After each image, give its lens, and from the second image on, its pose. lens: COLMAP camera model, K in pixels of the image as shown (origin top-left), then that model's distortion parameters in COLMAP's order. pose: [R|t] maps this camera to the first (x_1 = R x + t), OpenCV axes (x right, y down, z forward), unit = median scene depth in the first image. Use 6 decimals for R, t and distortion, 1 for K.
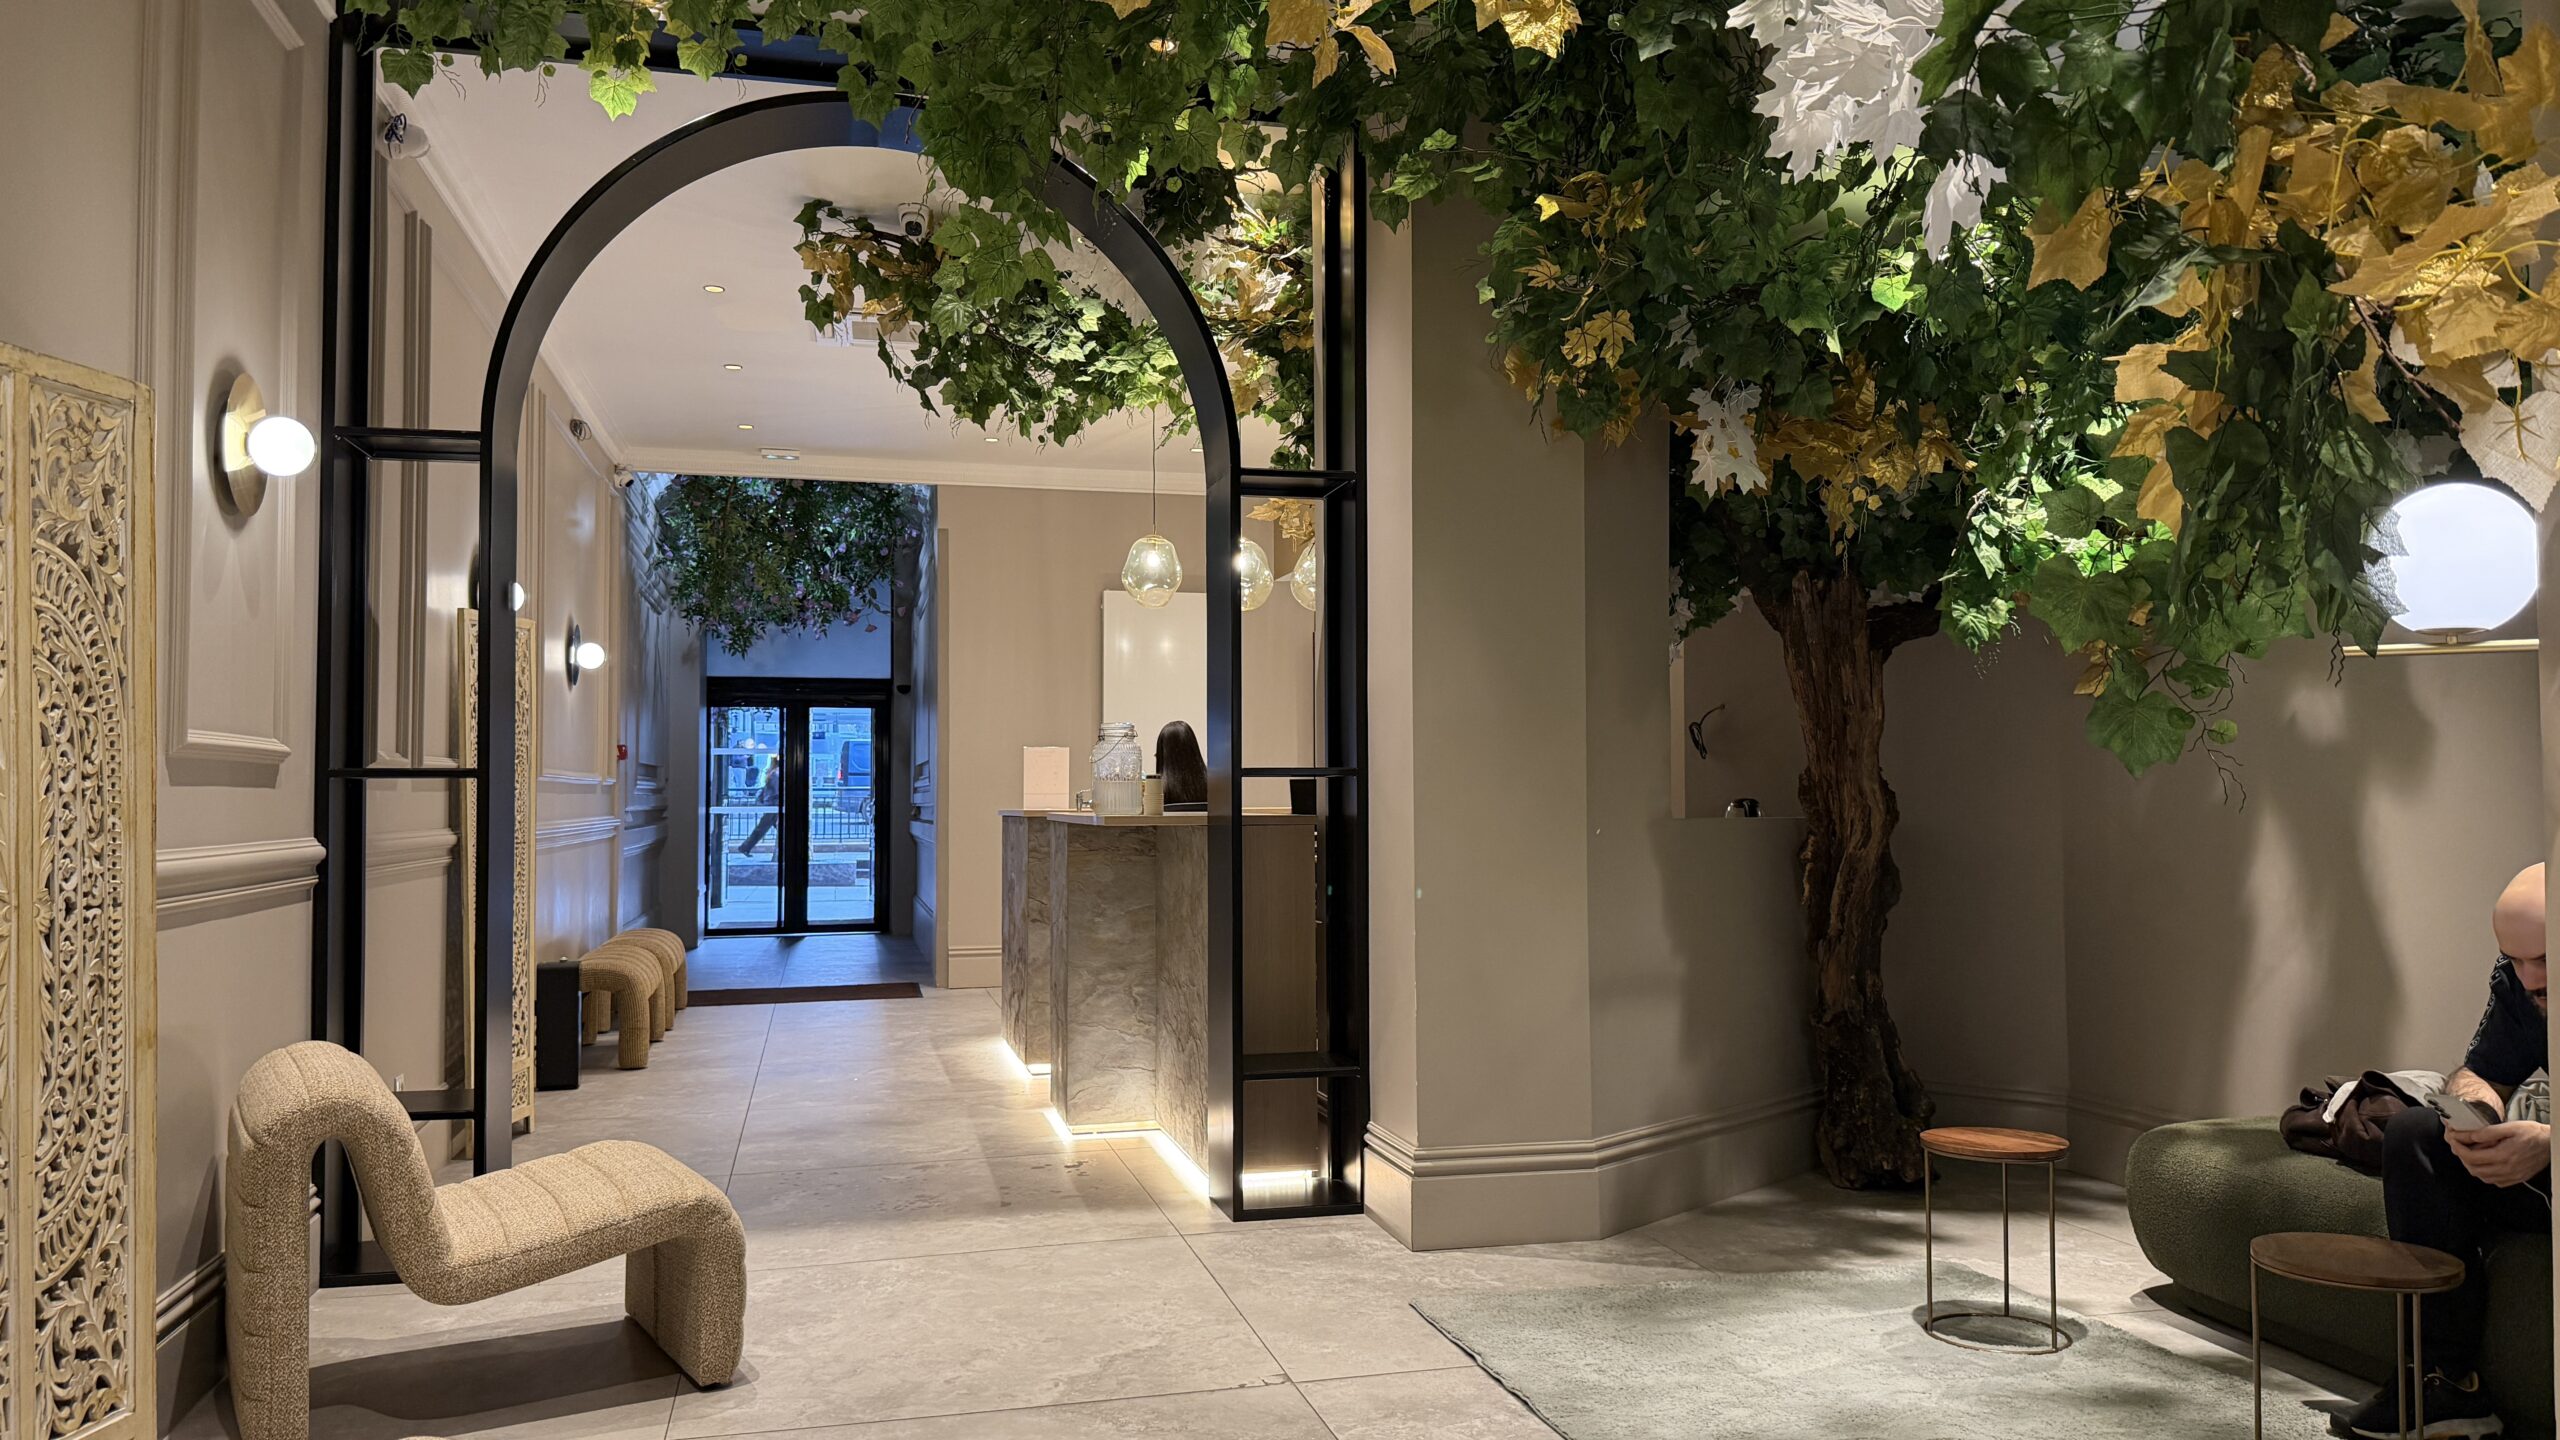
lens RADIAL K [[1751.9, 0, 1272.4], [0, 1751.9, 722.4], [0, 0, 1]] dist [0.032349, -0.040276]
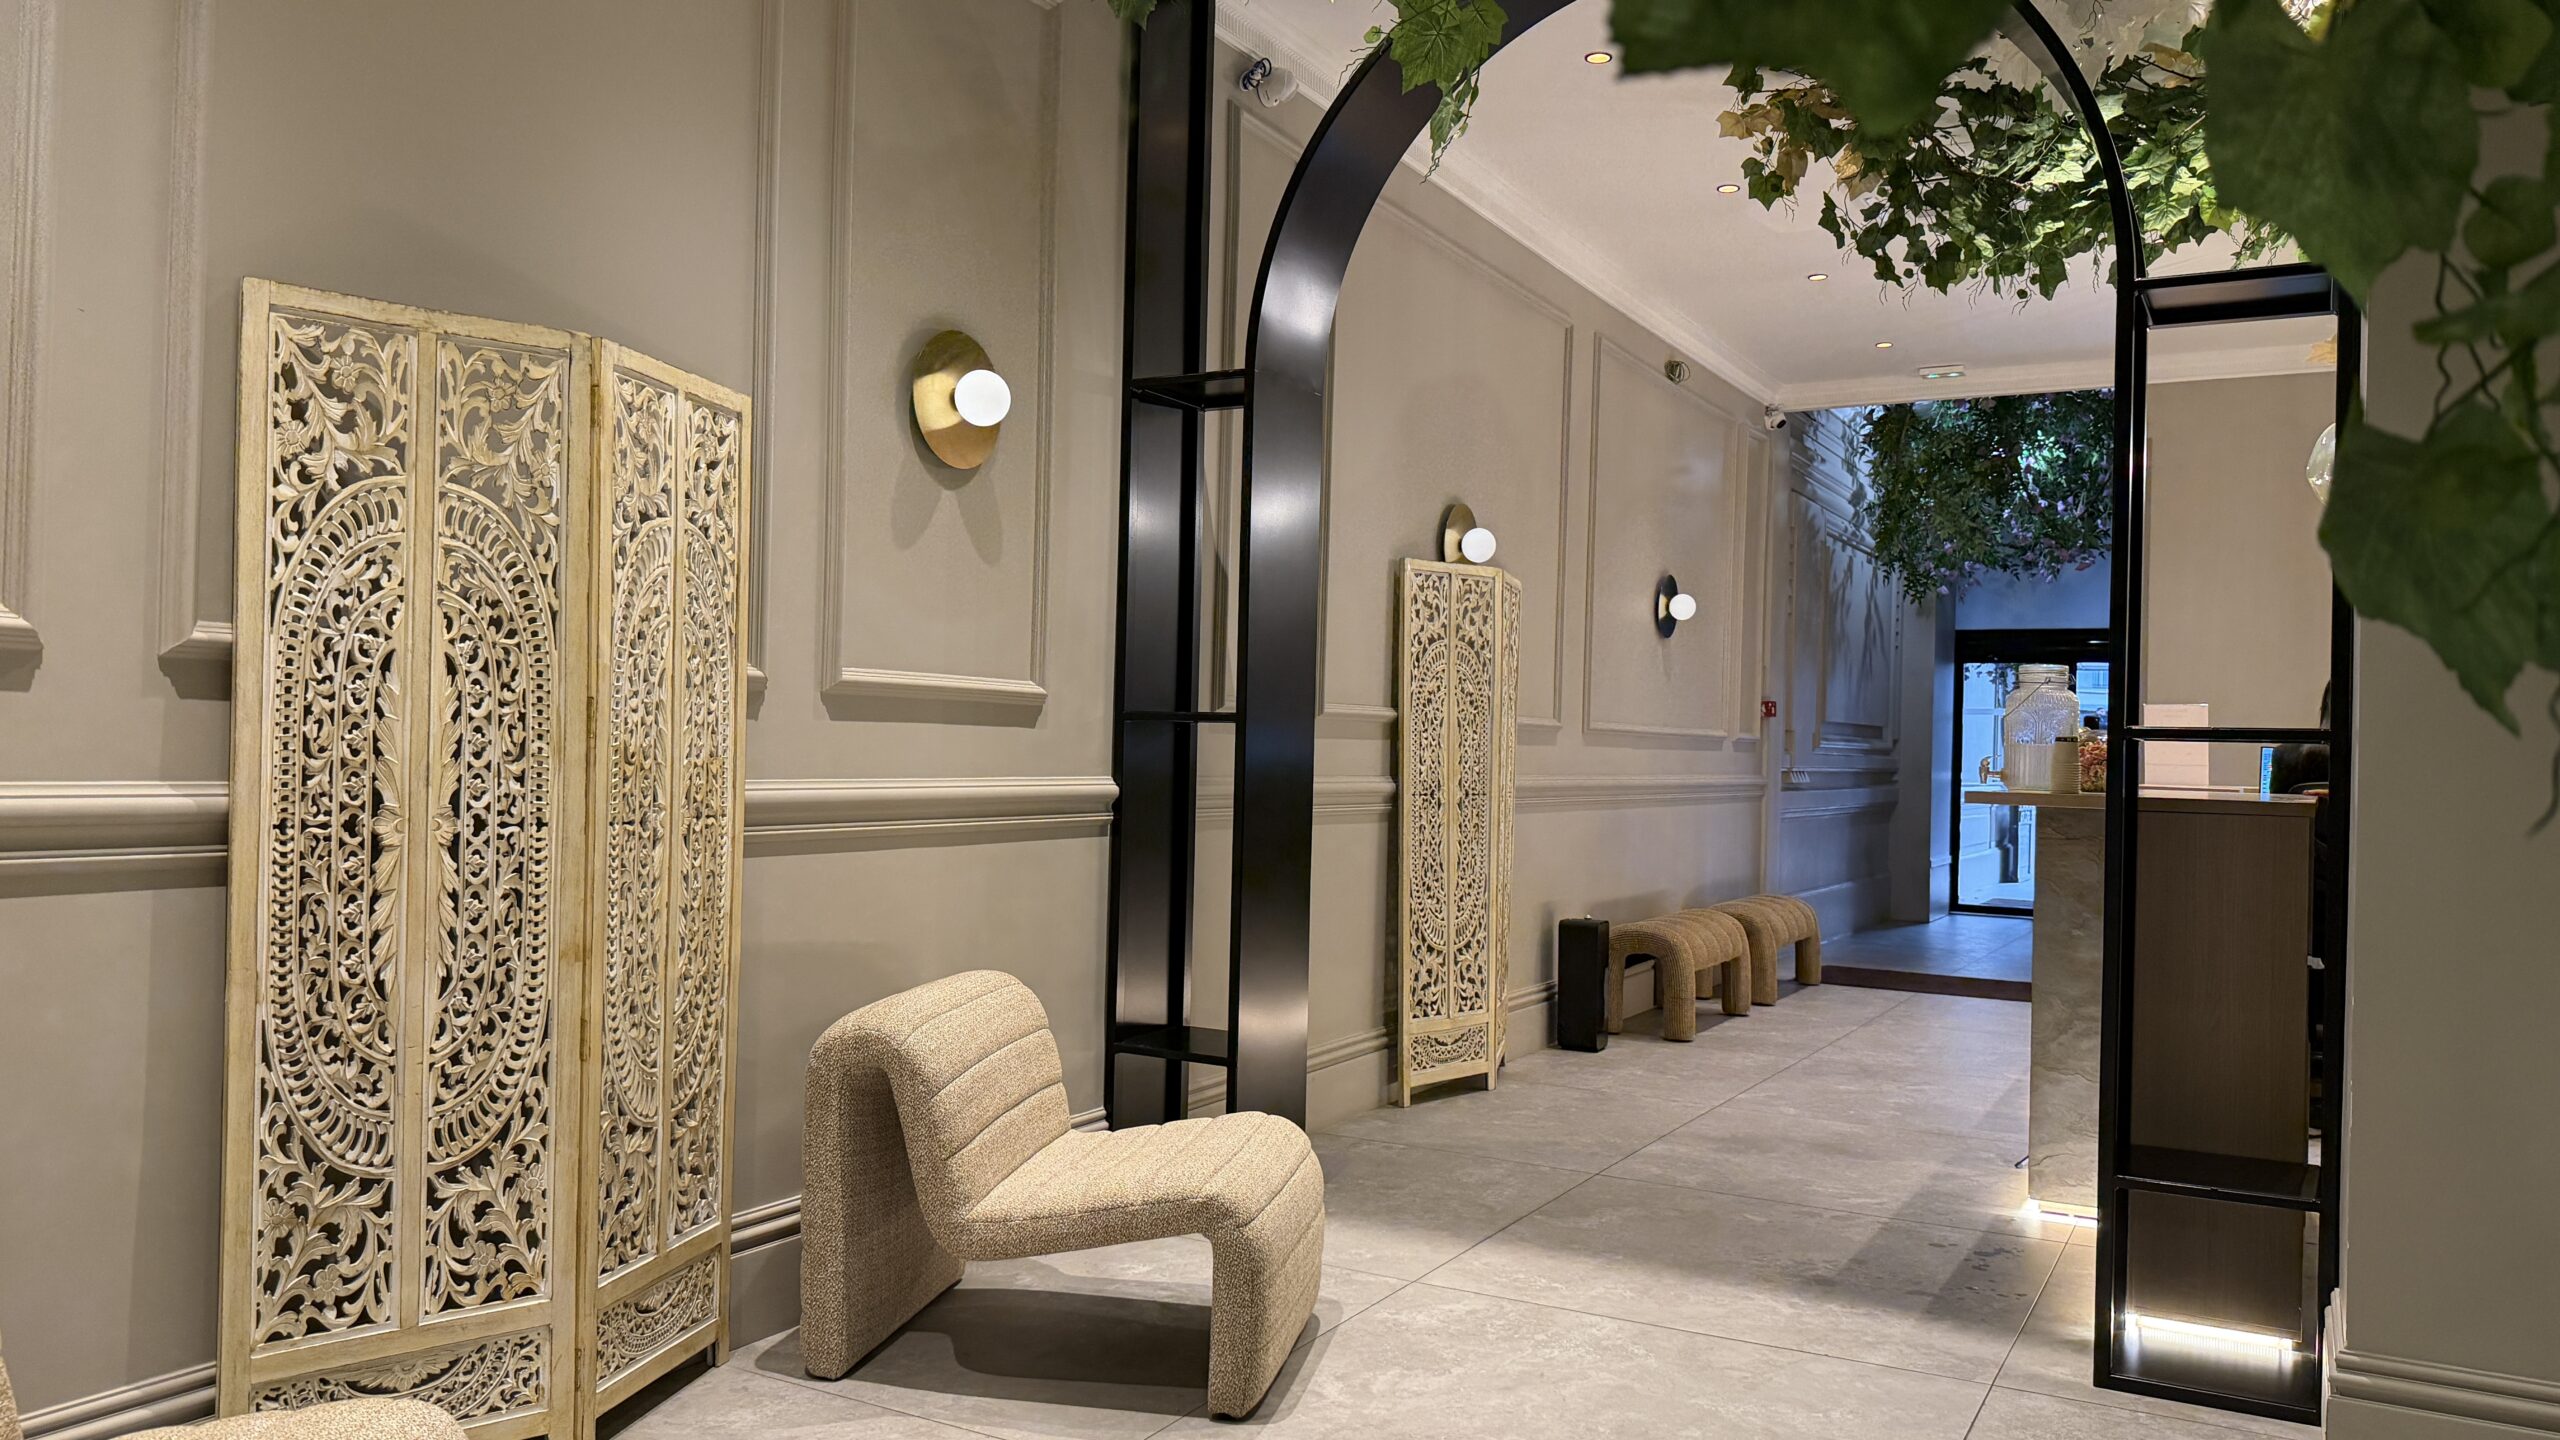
lens RADIAL K [[1751.9, 0, 1278.1], [0, 1751.9, 726.4], [0, 0, 1]] dist [0.032349, -0.040276]
pose [[0.723217, 0.016905, -0.690414, 0.261684], [-0.000744, 0.999719, 0.023700, 0.011939], [0.690621, -0.016626, 0.723026, 0.349959]]
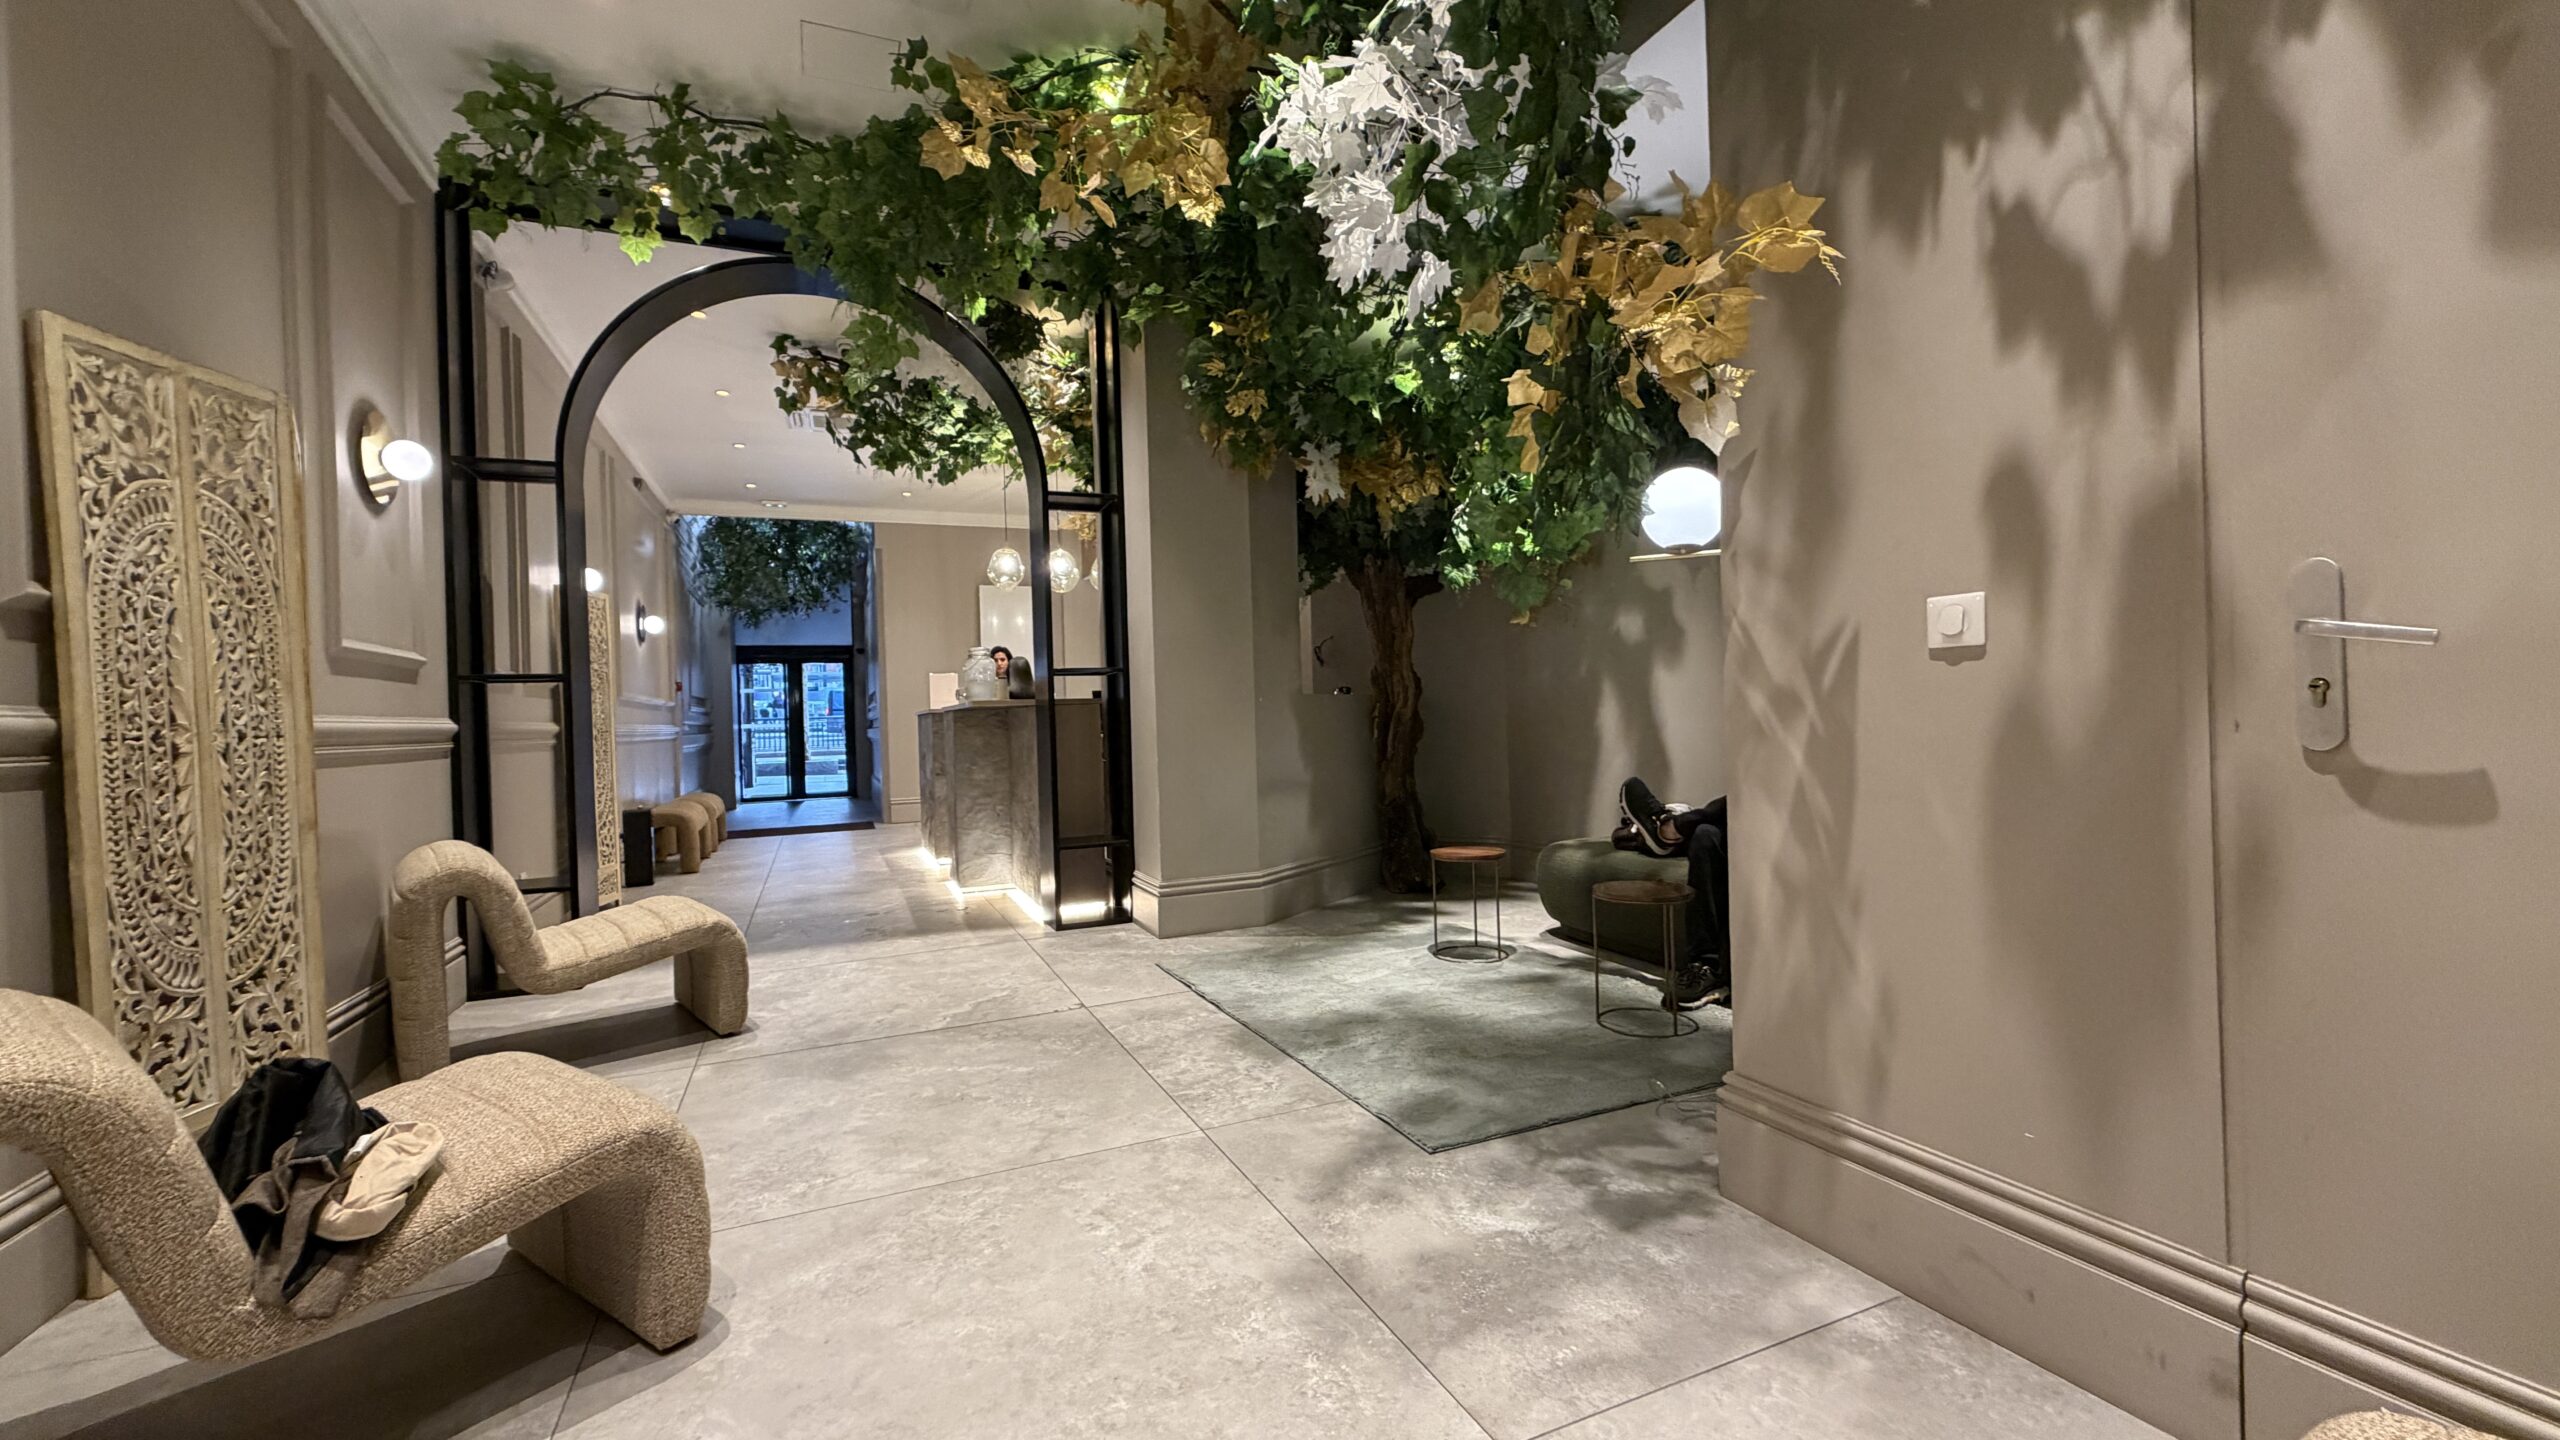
lens RADIAL K [[991.4, 0, 1256.9], [0, 991.4, 710.4], [0, 0, 1]] dist [-0.001838, 0.001165]
pose [[0.986193, -0.027688, 0.163272, 0.023772], [0.021863, 0.999063, 0.037363, 0.043874], [-0.164153, -0.033278, 0.985873, 0.012959]]
